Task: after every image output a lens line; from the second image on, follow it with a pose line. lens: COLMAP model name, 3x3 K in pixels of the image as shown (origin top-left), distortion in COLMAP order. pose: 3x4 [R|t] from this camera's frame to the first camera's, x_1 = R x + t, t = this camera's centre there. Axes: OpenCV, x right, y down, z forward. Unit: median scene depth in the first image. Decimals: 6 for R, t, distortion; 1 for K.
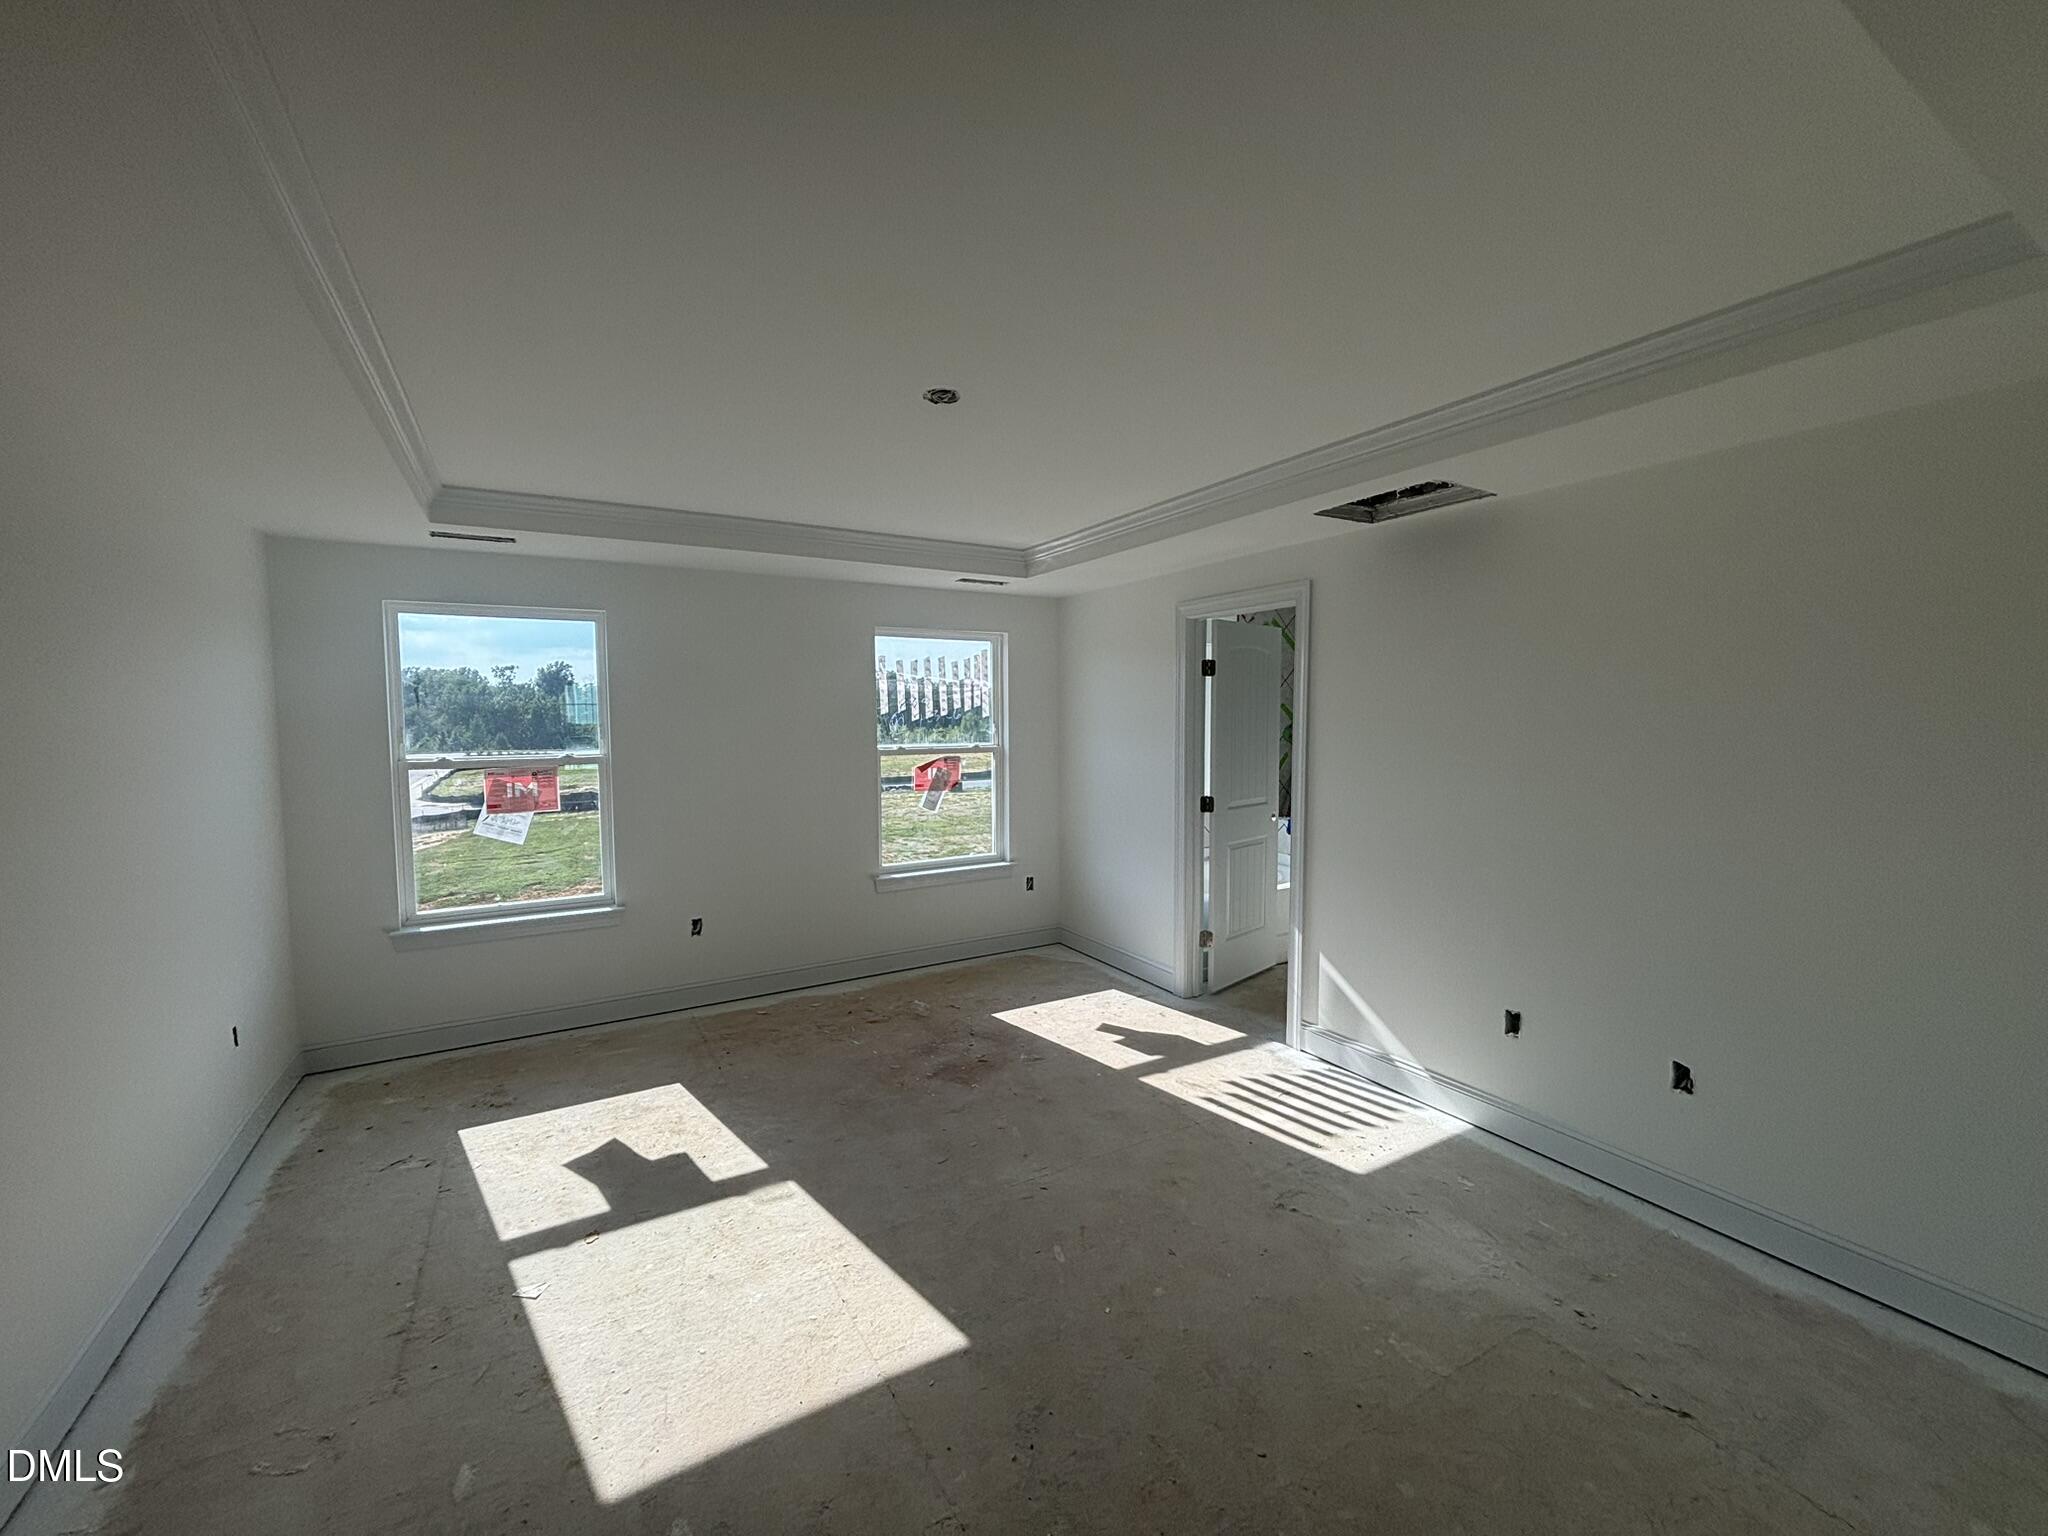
lens RADIAL K [[817.9, 0, 1024.0], [0, 817.9, 768.0], [0, 0, 1]] dist [0.001581, -0.000178]
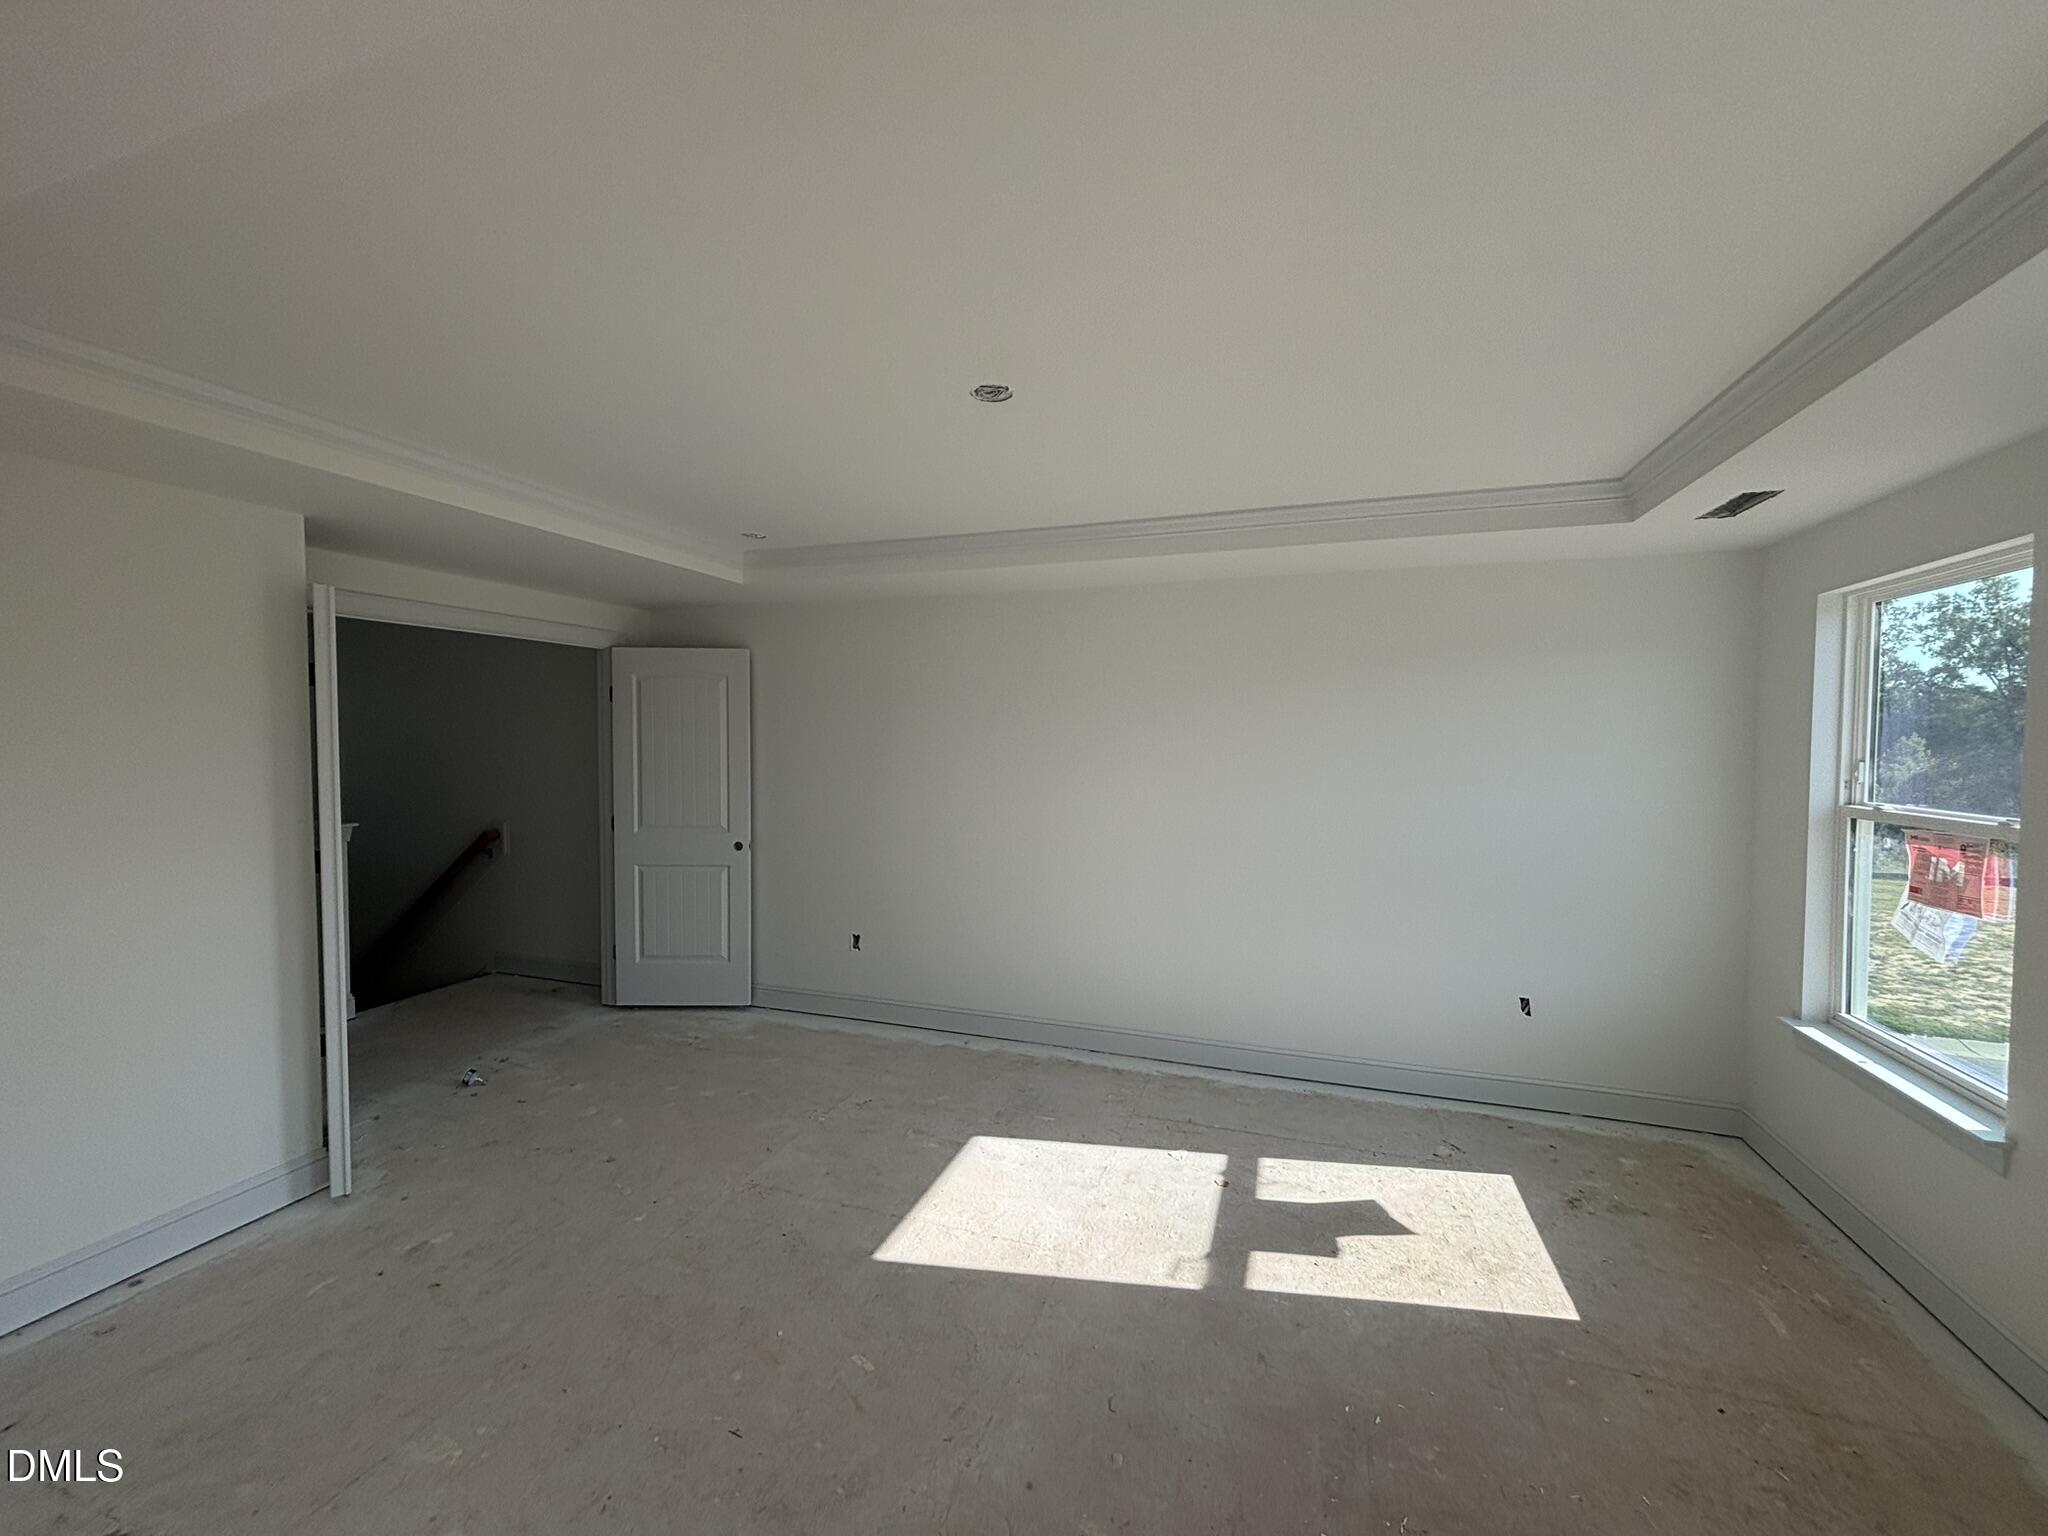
lens RADIAL K [[822.2, 0, 1027.6], [0, 822.2, 763.9], [0, 0, 1]] dist [-0.002871, -0.000661]
pose [[-0.754586, 0.028236, -0.655594, 0.377379], [-0.035940, 0.995796, 0.084255, -0.105894], [0.655216, 0.087140, -0.750399, 1.379062]]
